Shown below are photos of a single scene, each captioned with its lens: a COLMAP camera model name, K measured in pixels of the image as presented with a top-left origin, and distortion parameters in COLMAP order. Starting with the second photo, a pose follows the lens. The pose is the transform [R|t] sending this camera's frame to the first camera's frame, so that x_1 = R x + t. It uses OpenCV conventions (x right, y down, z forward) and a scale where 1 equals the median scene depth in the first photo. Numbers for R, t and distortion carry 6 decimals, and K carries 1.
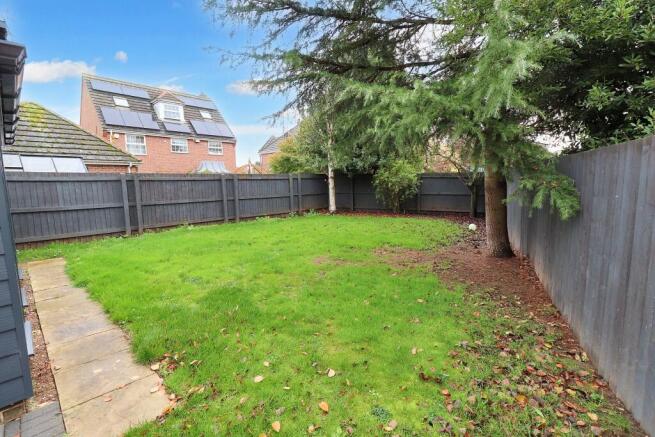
lens RADIAL K [[303.6, 0, 331.0], [0, 303.6, 216.1], [0, 0, 1]] dist [0.000864, 0.000085]
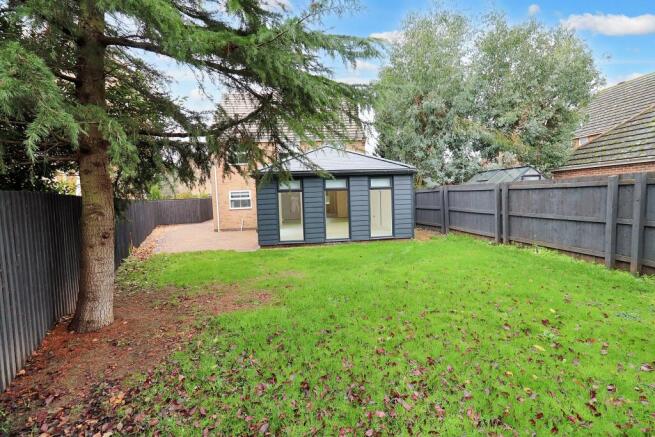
lens RADIAL K [[303.6, 0, 331.0], [0, 303.6, 216.1], [0, 0, 1]] dist [0.000864, 0.000085]
pose [[-0.658557, 0.077500, -0.748529, 0.433840], [-0.054133, 0.987227, 0.149840, -0.139539], [0.750581, 0.139198, -0.645950, 1.155520]]
